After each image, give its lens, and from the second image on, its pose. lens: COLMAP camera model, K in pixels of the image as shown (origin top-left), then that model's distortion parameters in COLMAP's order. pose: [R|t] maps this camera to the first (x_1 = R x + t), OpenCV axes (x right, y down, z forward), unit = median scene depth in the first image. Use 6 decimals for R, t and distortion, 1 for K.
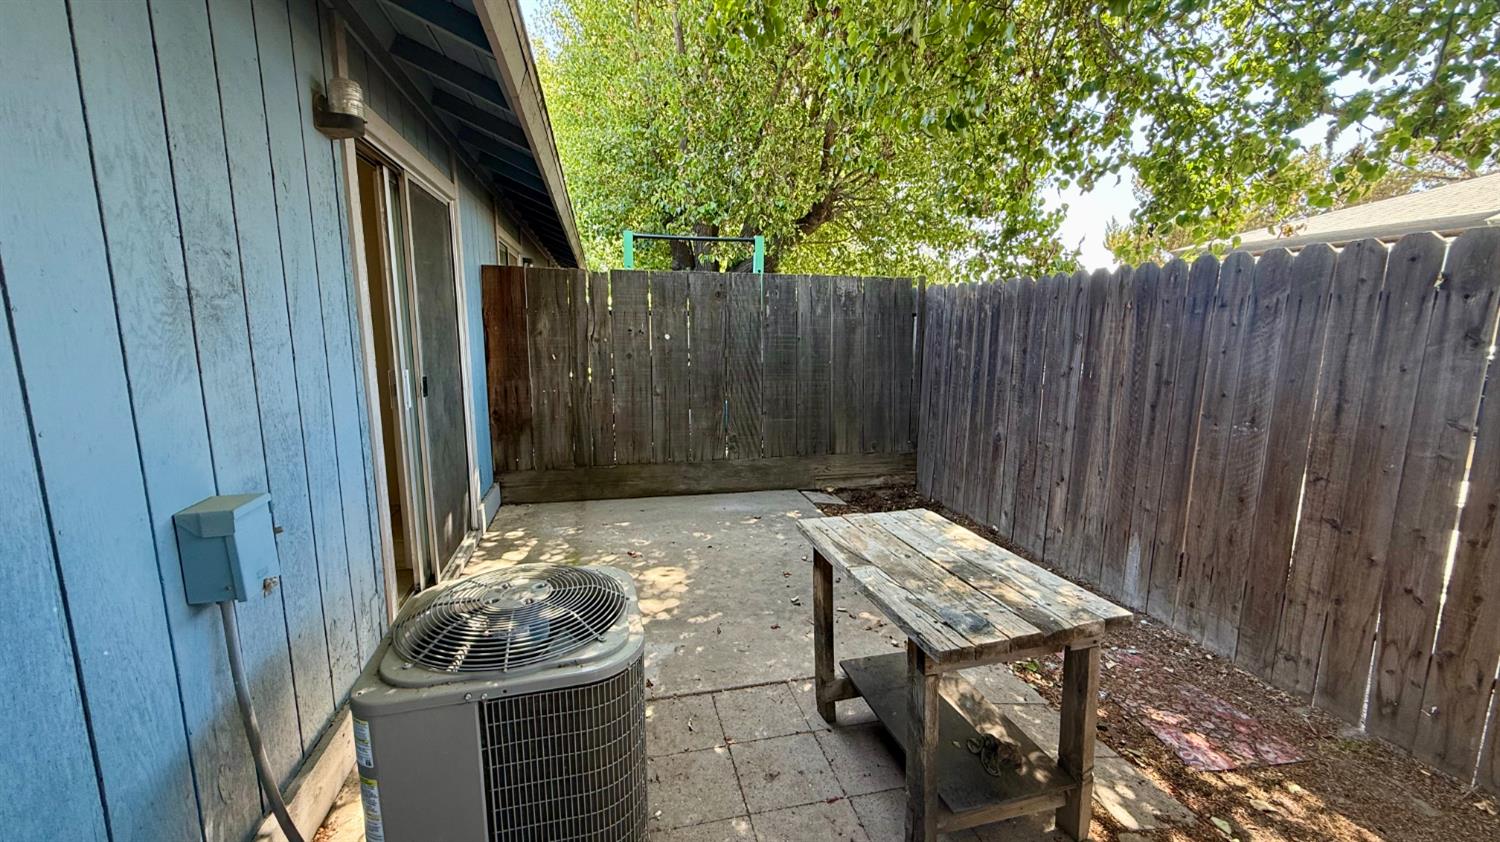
lens RADIAL K [[598.5, 0, 750.9], [0, 598.5, 421.6], [0, 0, 1]] dist [-0.003062, -0.000234]
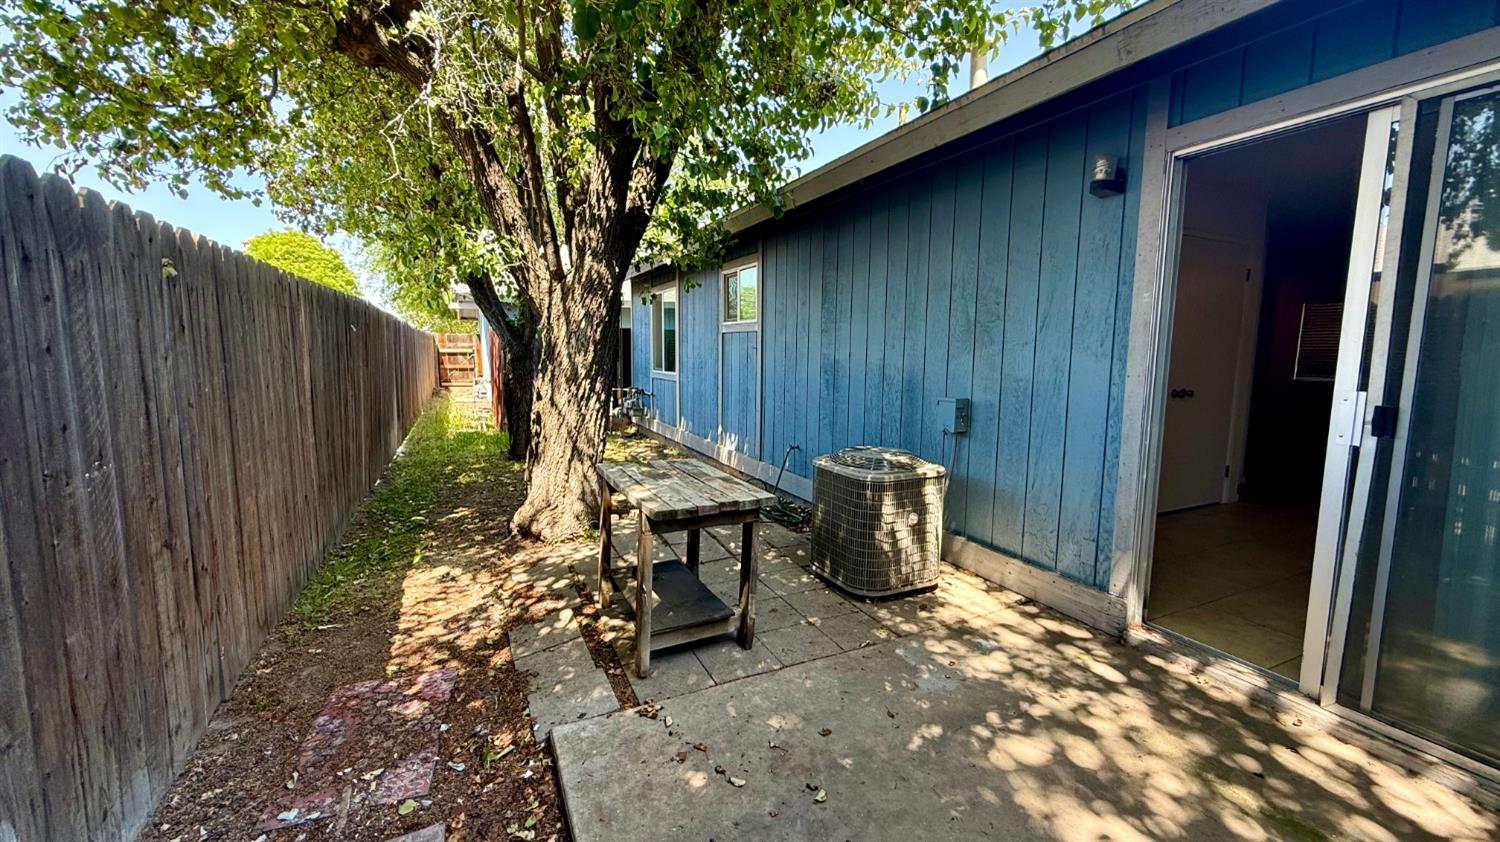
lens RADIAL K [[598.5, 0, 749.6], [0, 598.5, 416.2], [0, 0, 1]] dist [-0.003062, -0.000234]
pose [[-0.980209, 0.009353, -0.197746, 0.383914], [-0.045984, 0.960806, 0.273381, -0.317520], [0.192552, 0.277064, -0.941360, 2.207794]]
